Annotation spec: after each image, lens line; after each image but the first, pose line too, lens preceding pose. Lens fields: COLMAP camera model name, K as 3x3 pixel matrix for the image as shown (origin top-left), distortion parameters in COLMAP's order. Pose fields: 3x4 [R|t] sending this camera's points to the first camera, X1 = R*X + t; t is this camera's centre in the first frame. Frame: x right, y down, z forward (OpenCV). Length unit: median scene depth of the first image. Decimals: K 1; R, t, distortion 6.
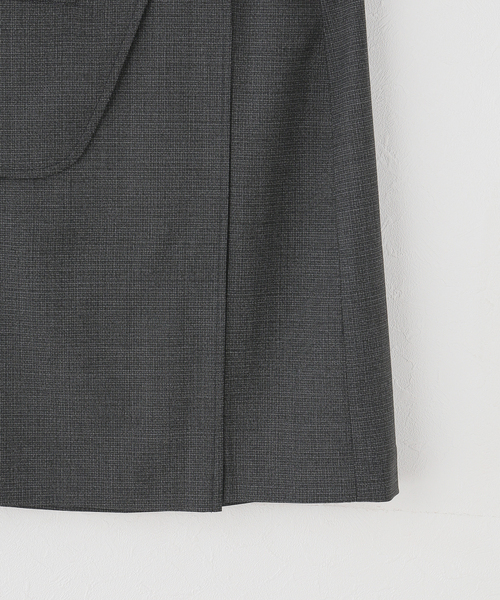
lens RADIAL K [[1706.4, 0, 253.1], [0, 1706.4, 297.5], [0, 0, 1]] dist [0.085912, 0.000000]
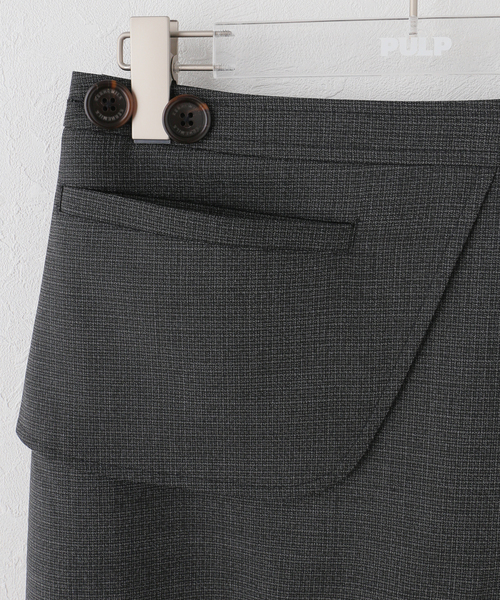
lens RADIAL K [[832.4, 0, 251.7], [0, 832.4, 299.3], [0, 0, 1]] dist [-0.081709, 0.000000]
pose [[0.980419, 0.018319, -0.196068, -0.075989], [-0.010480, 0.999107, 0.040943, -0.161700], [0.196643, -0.038087, 0.979735, 0.668745]]
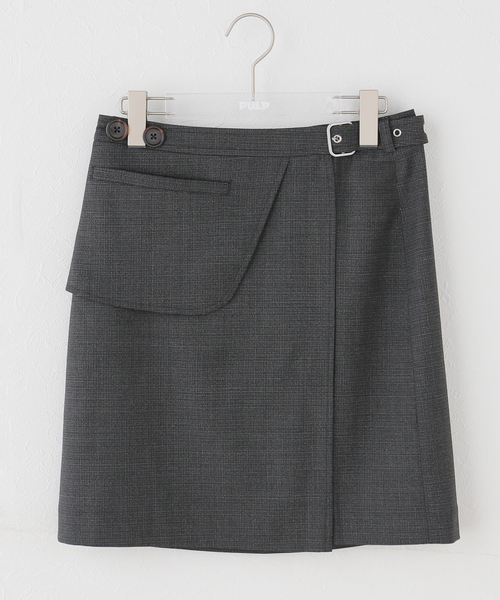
lens RADIAL K [[1234.6, 0, 253.1], [0, 1234.6, 296.0], [0, 0, 1]] dist [-0.011999, 0.000000]
pose [[0.996697, -0.011968, -0.080322, 0.000889], [0.005104, 0.996357, -0.085131, 0.003115], [0.081048, 0.084439, 0.993127, -0.027816]]
